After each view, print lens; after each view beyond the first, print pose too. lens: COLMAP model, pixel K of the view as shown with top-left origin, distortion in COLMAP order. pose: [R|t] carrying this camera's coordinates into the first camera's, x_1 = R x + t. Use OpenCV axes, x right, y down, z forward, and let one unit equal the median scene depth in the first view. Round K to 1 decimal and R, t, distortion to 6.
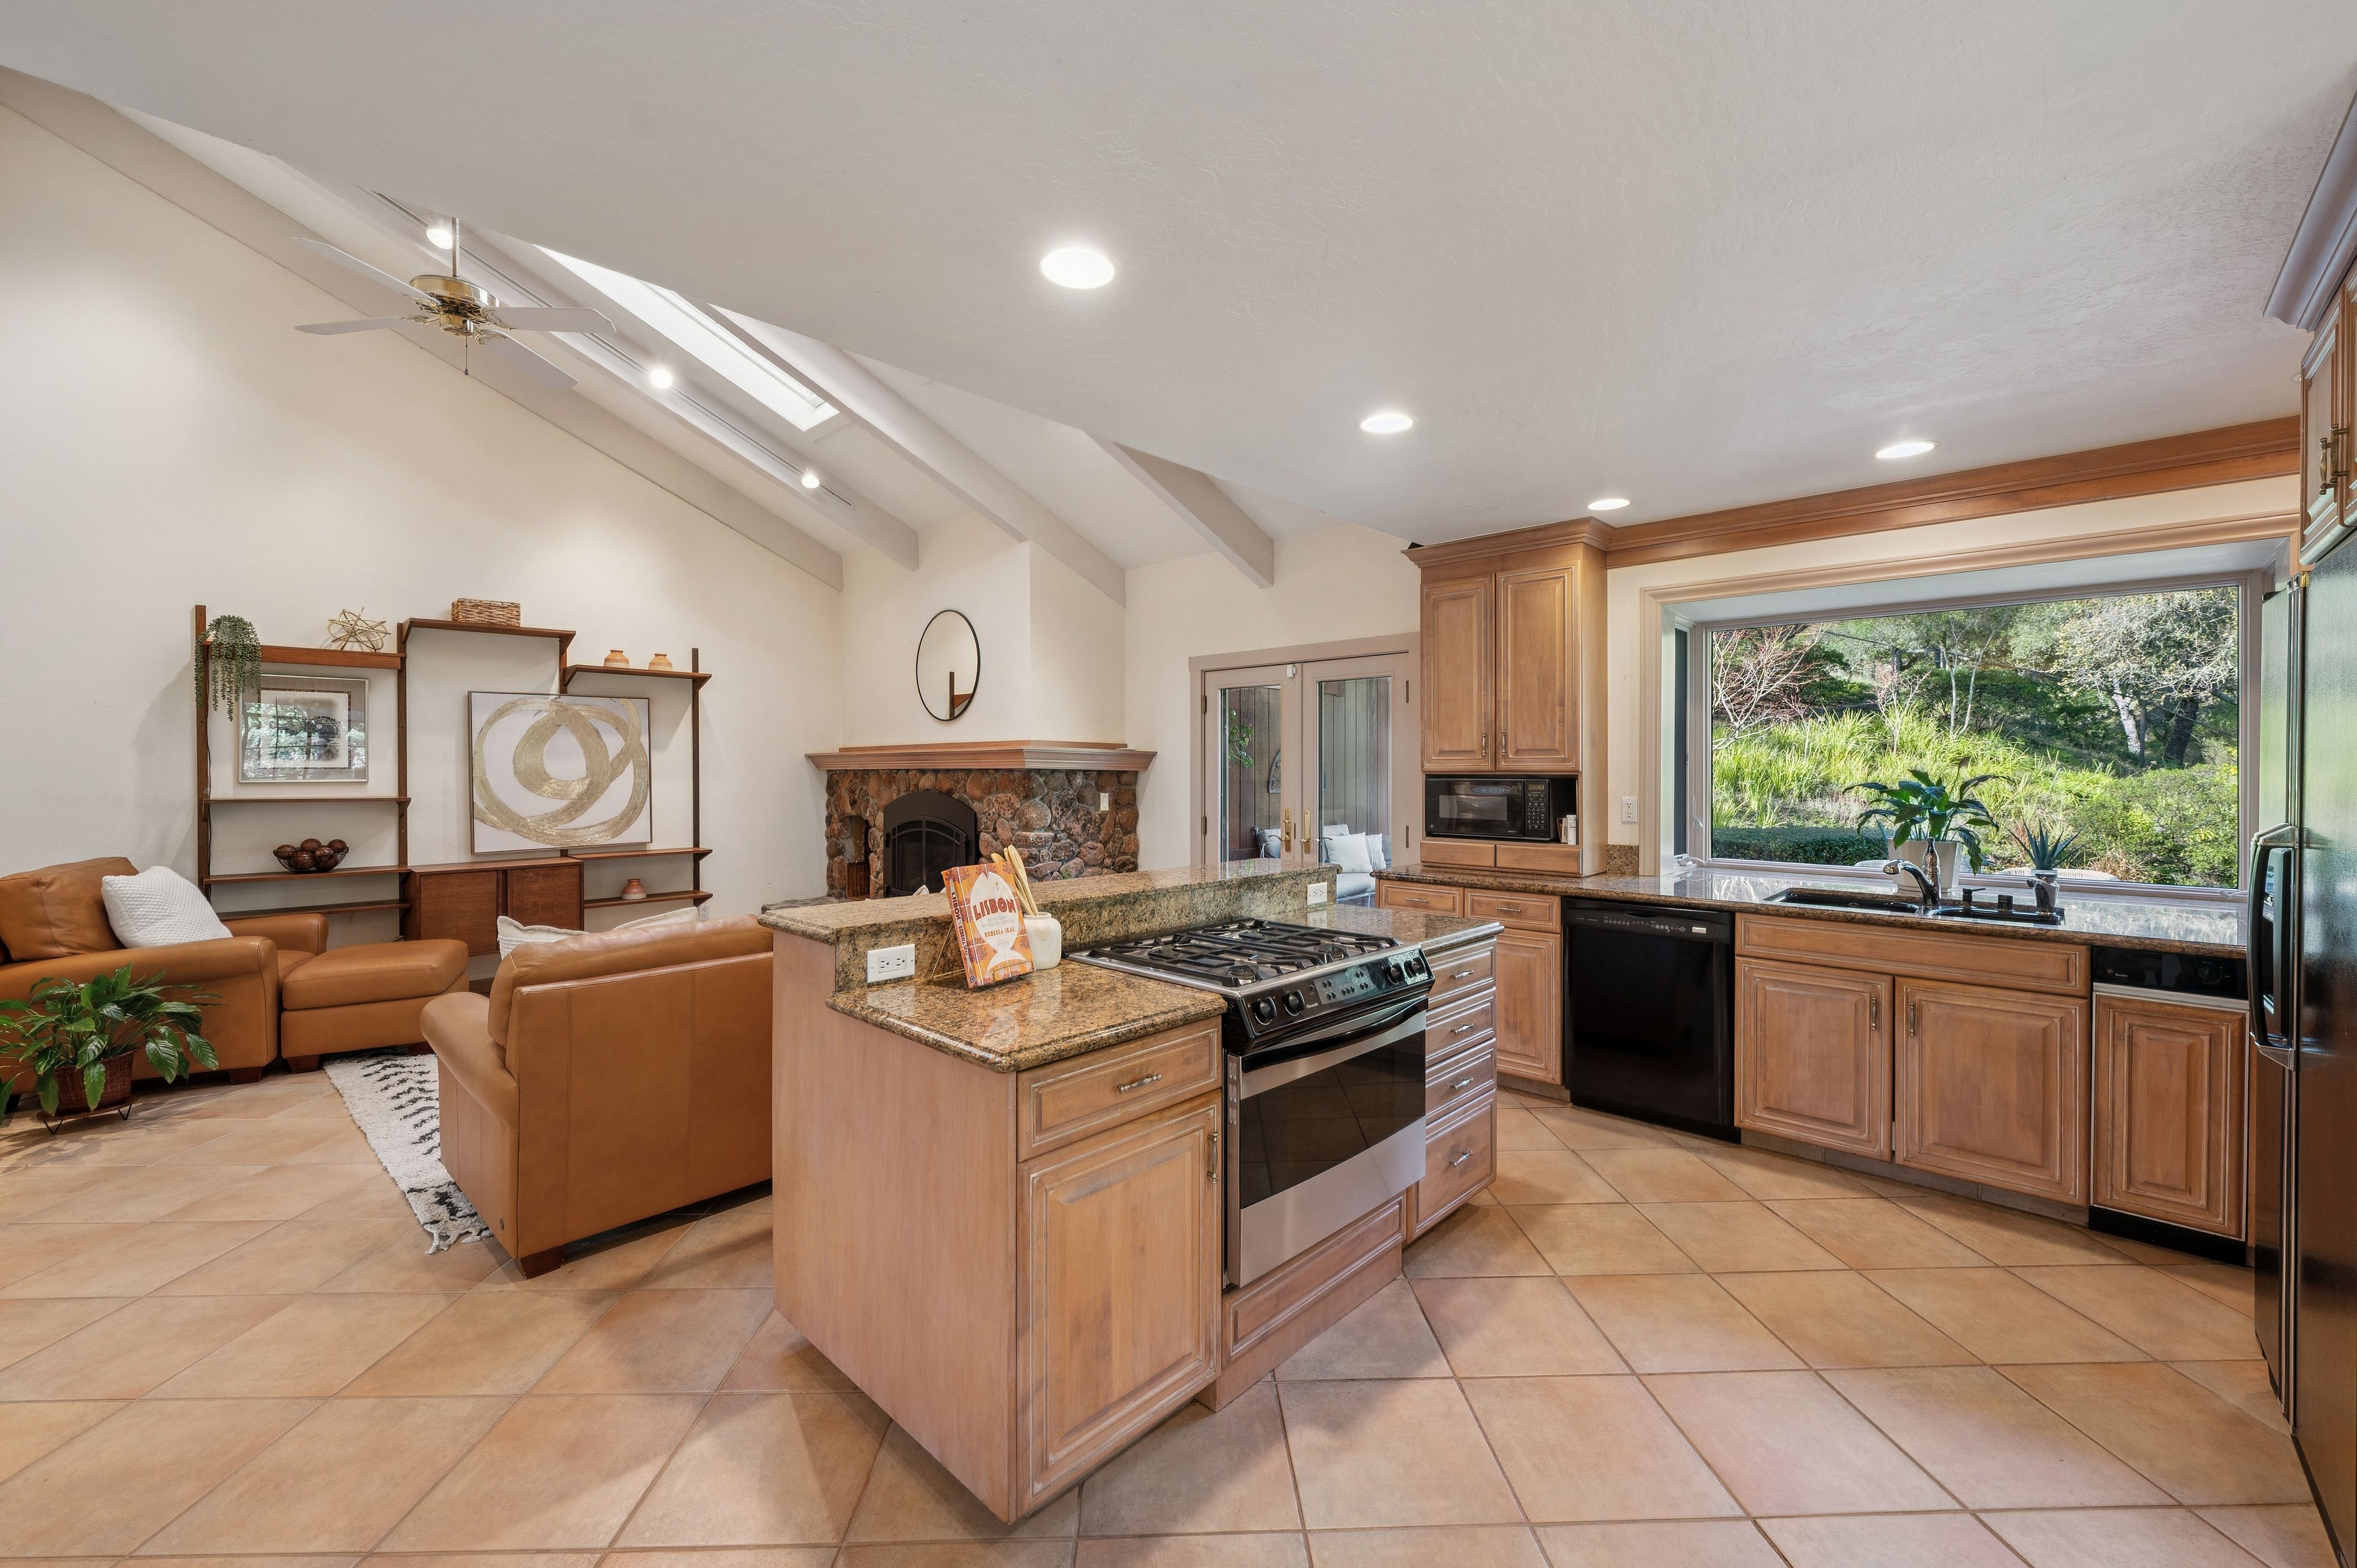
lens RADIAL K [[938.9, 0, 1185.8], [0, 938.9, 771.1], [0, 0, 1]] dist [-0.001095, 0.000385]
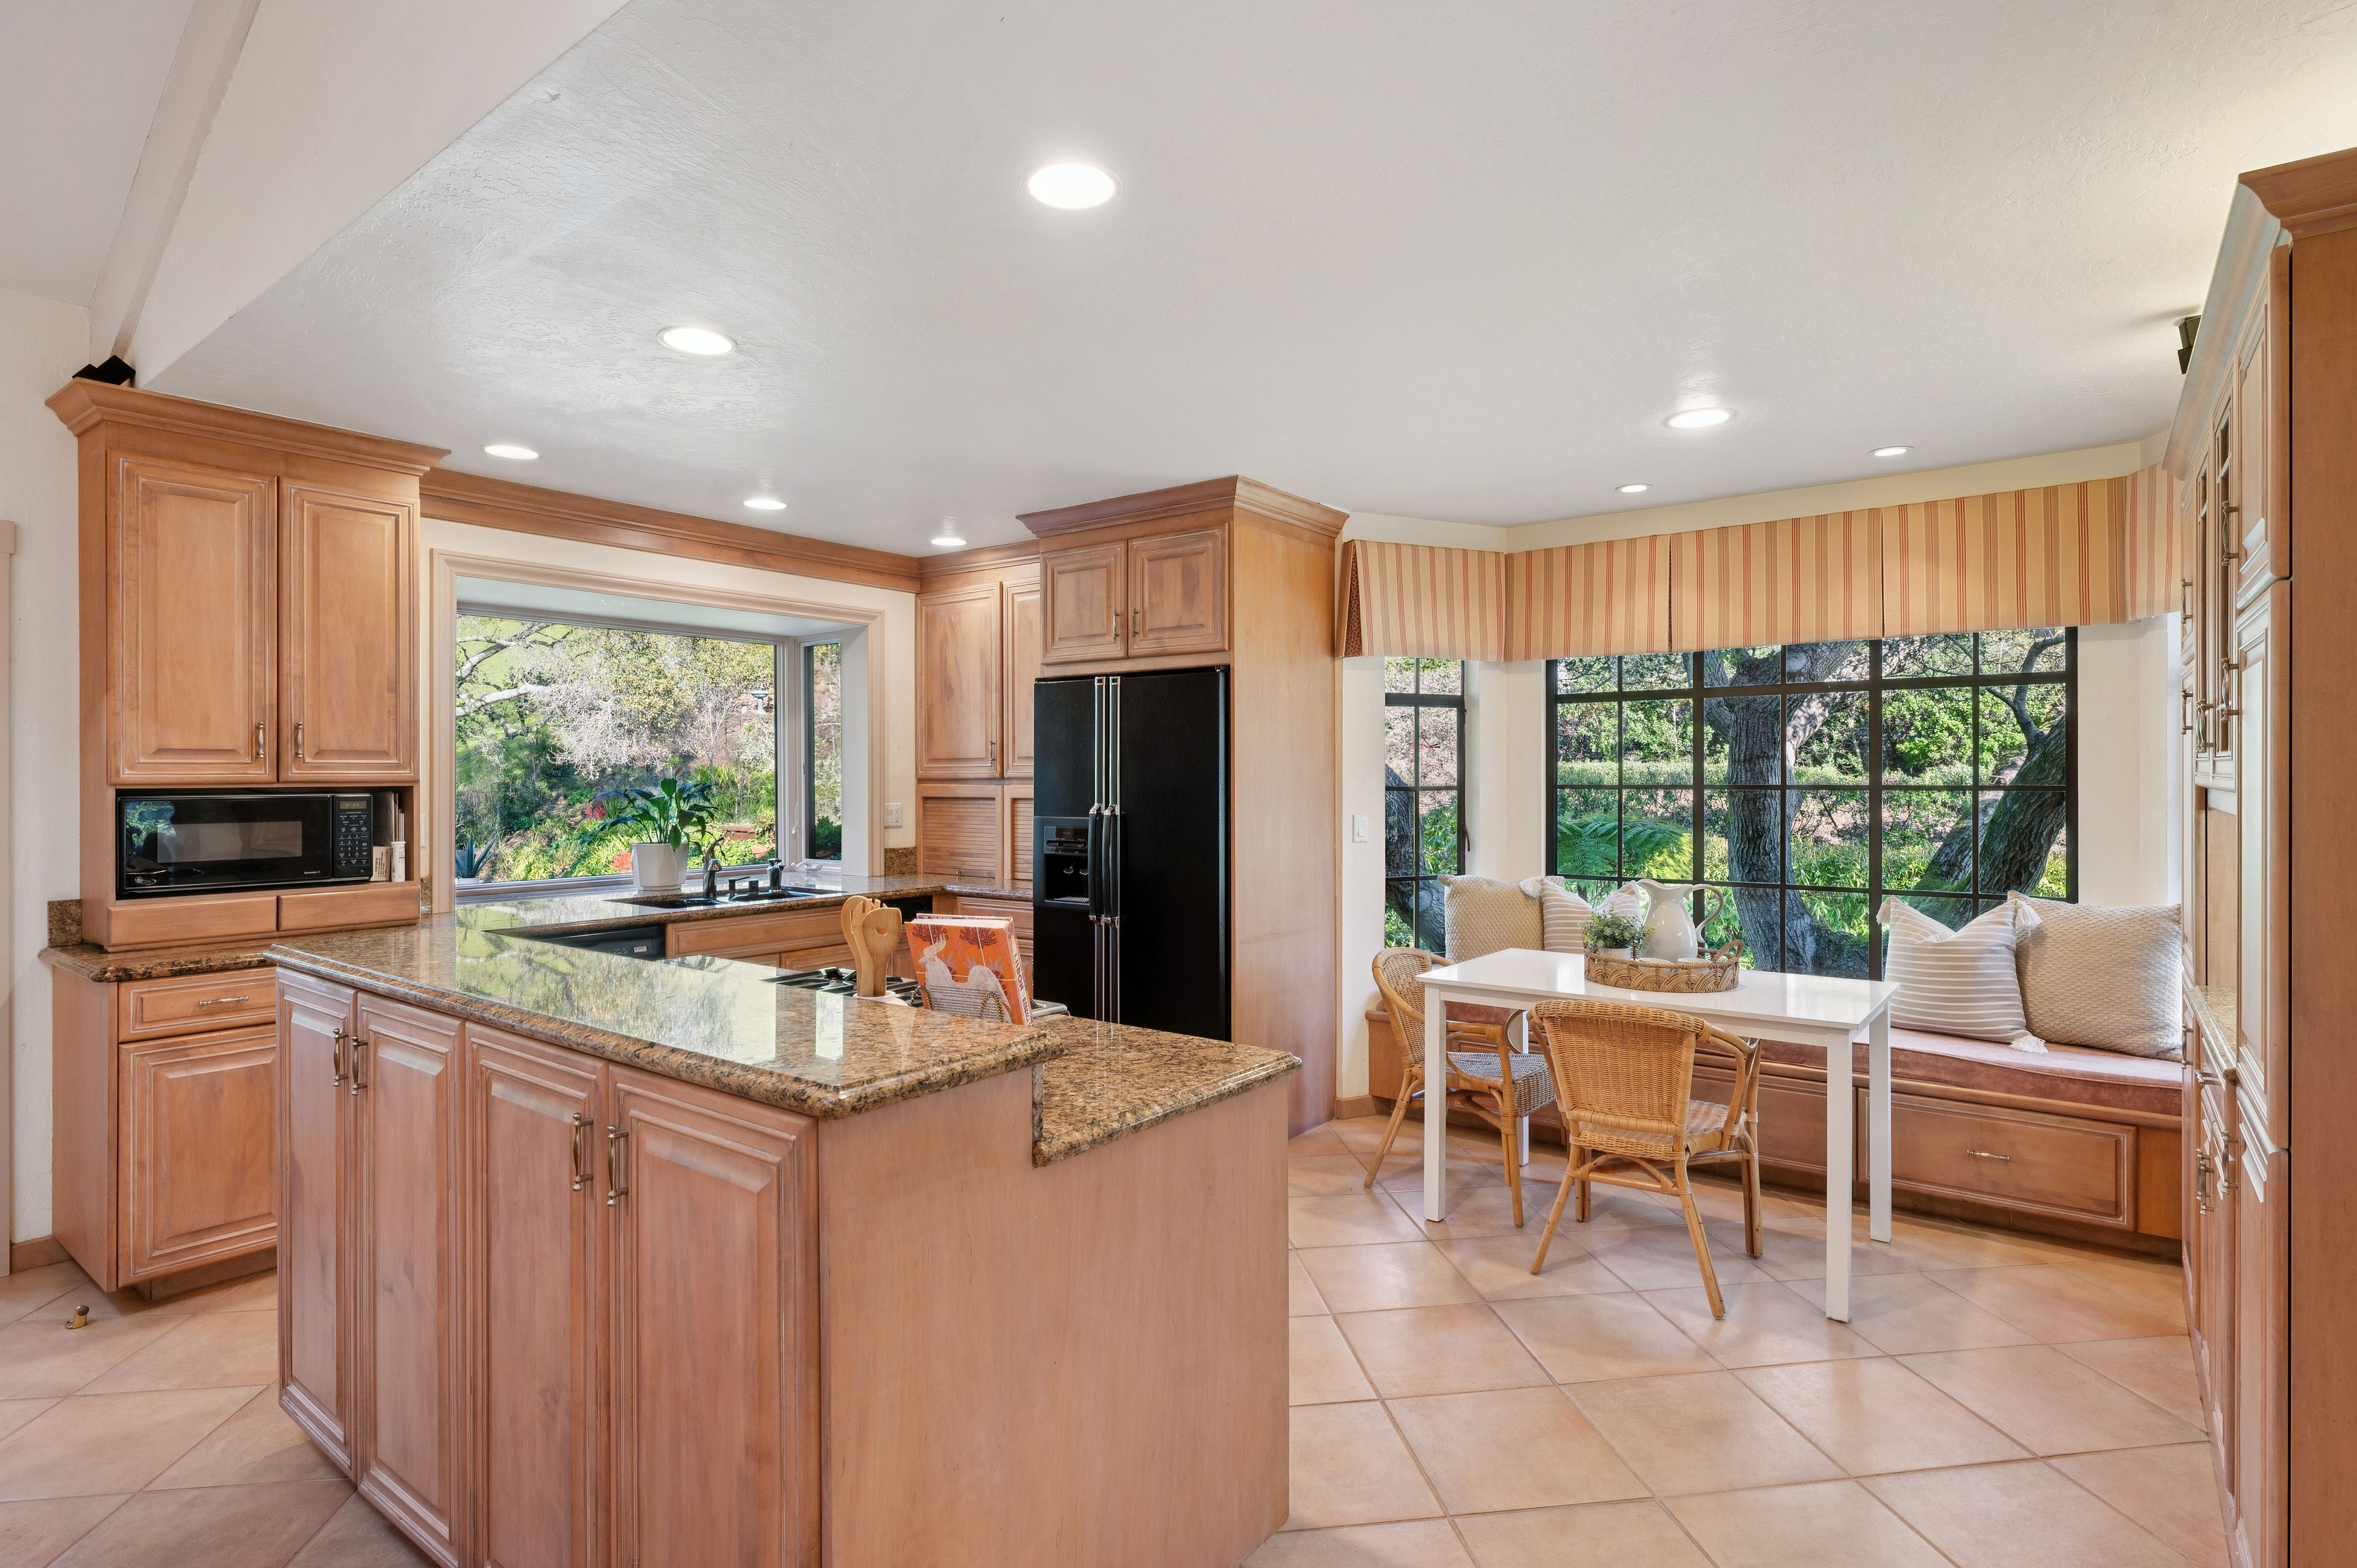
lens RADIAL K [[1180.5, 0, 1142.8], [0, 1180.5, 783.6], [0, 0, 1]] dist [-0.018536, -0.000043]
pose [[-0.096979, -0.005406, 0.995272, -0.431540], [0.006189, 0.999963, 0.006035, -0.000190], [-0.995267, 0.006745, -0.096942, 0.393217]]
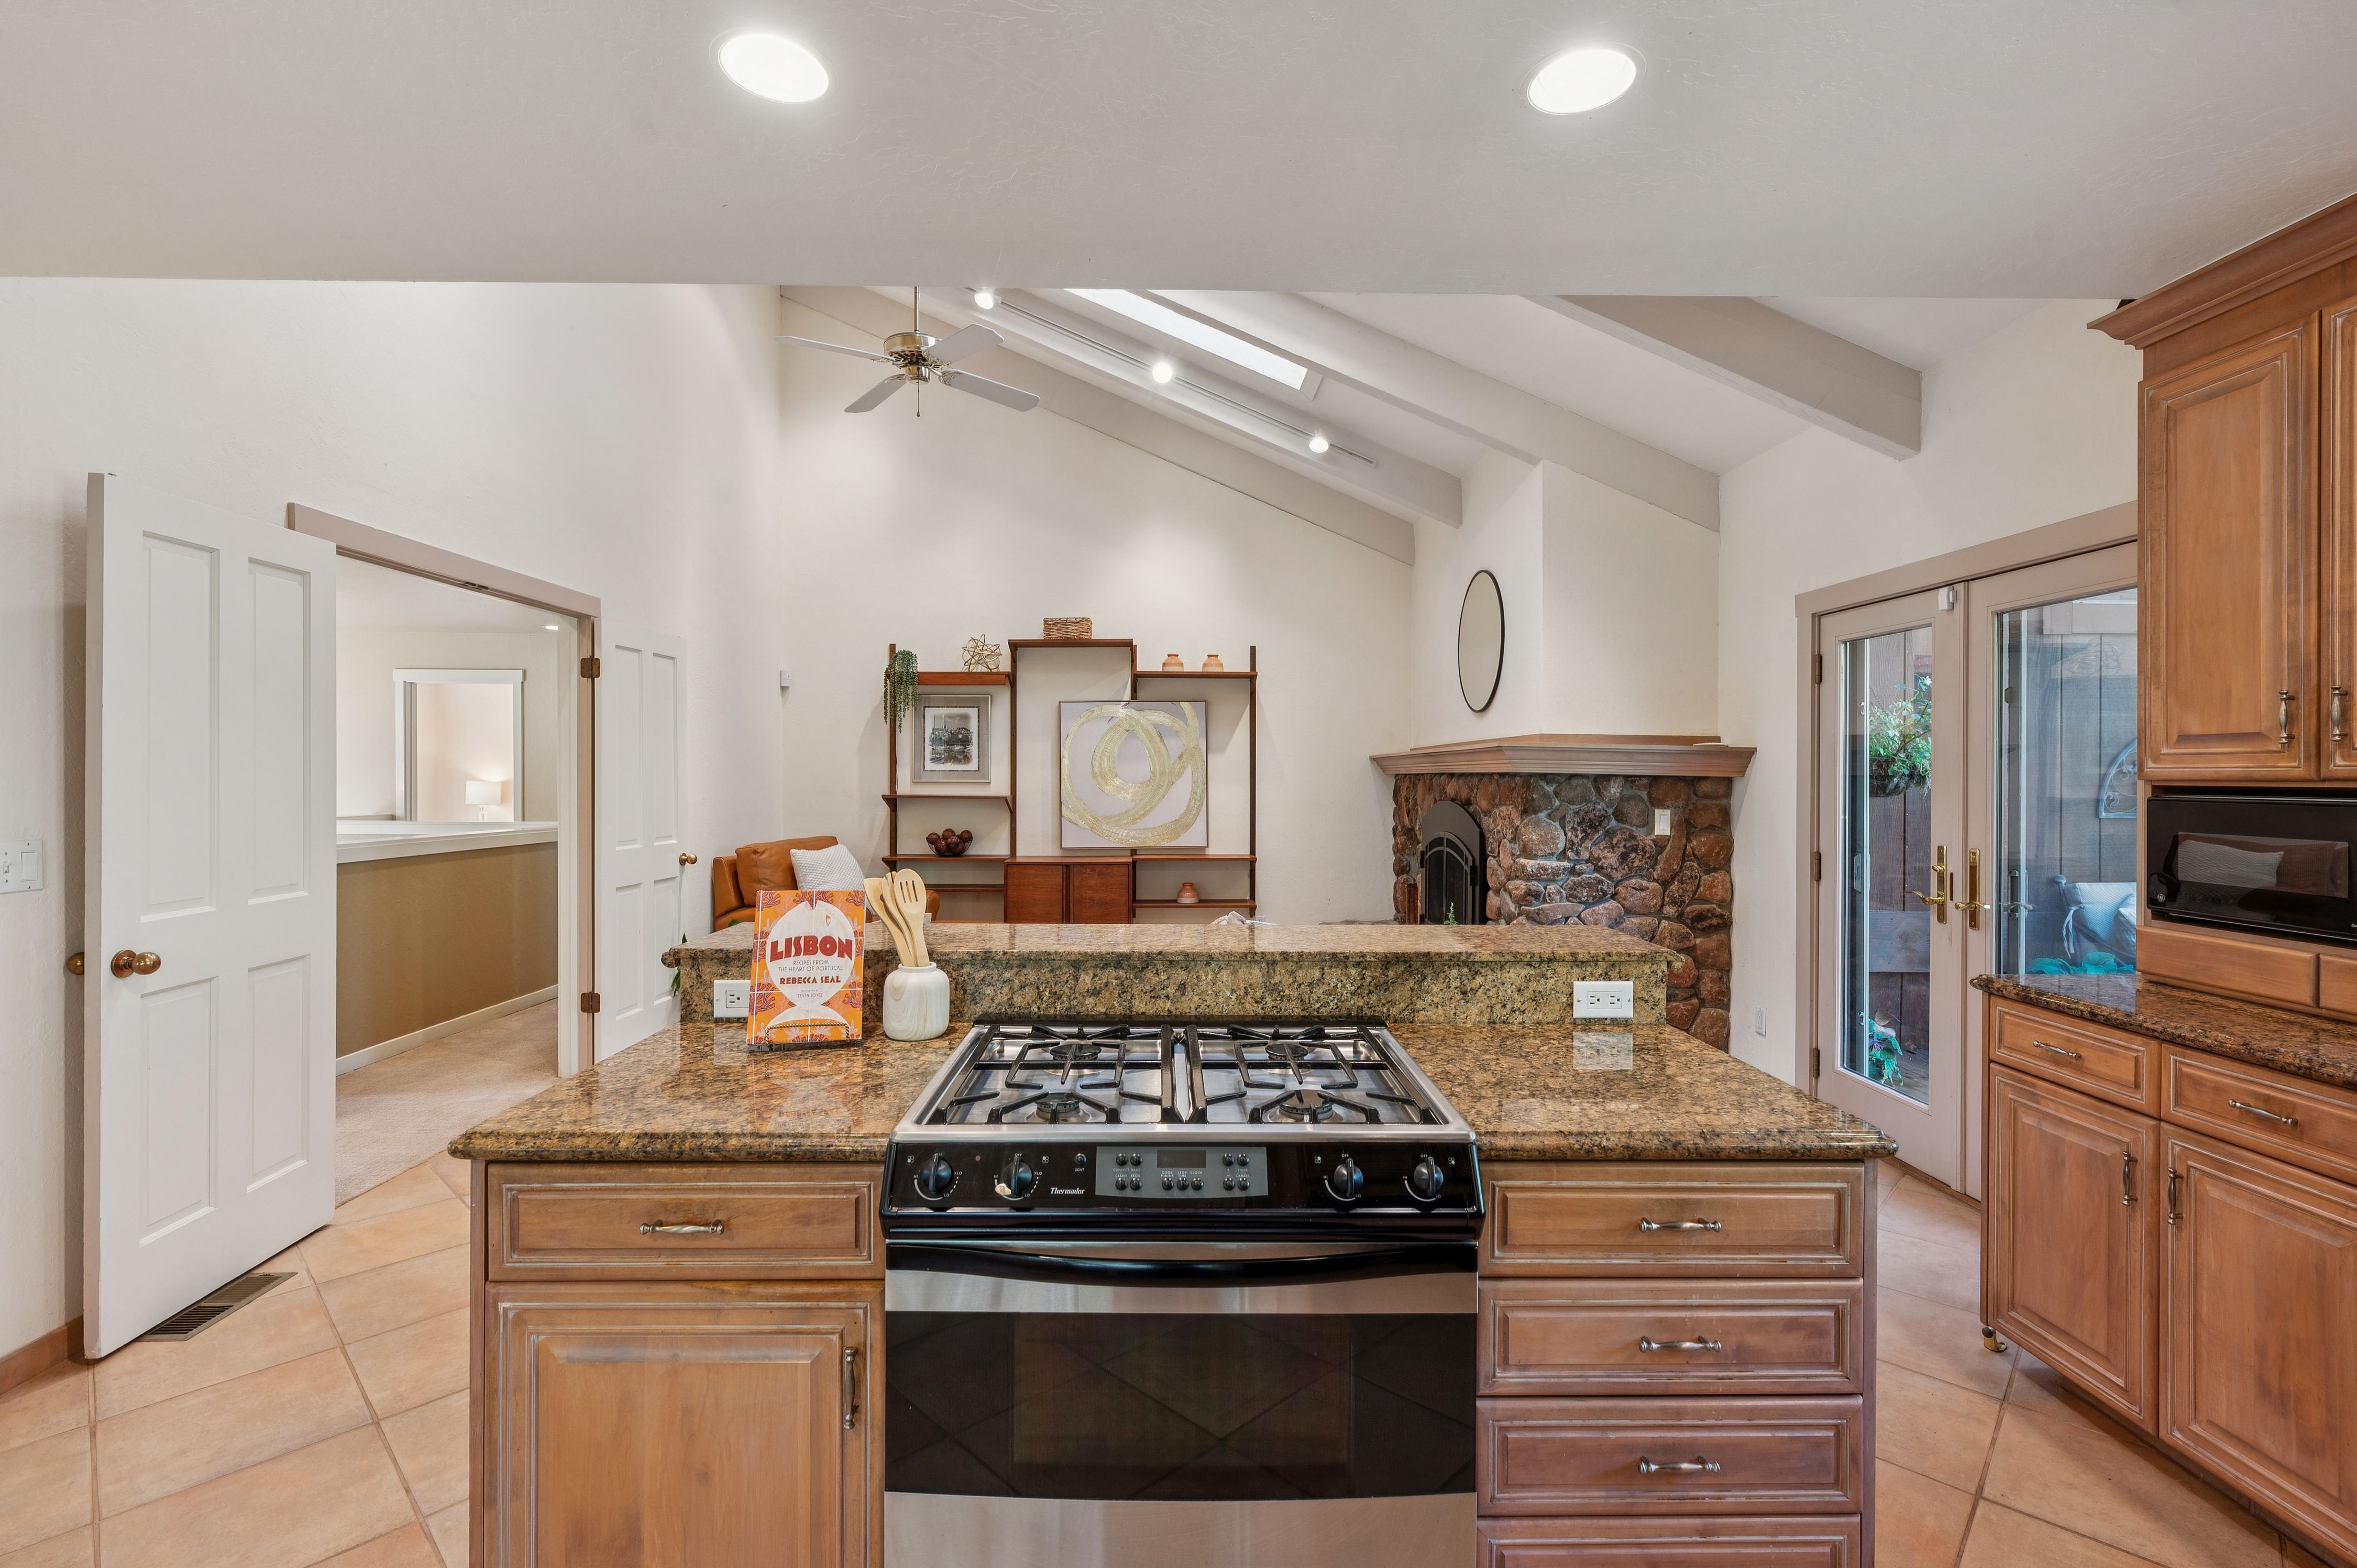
lens RADIAL K [[1064.5, 0, 1183.5], [0, 1064.5, 776.7], [0, 0, 1]] dist [-0.004805, 0.001442]
pose [[0.700068, 0.005403, -0.714055, 0.254636], [-0.006140, 0.999980, 0.001547, 0.000842], [0.714049, 0.003302, 0.700087, 0.244789]]
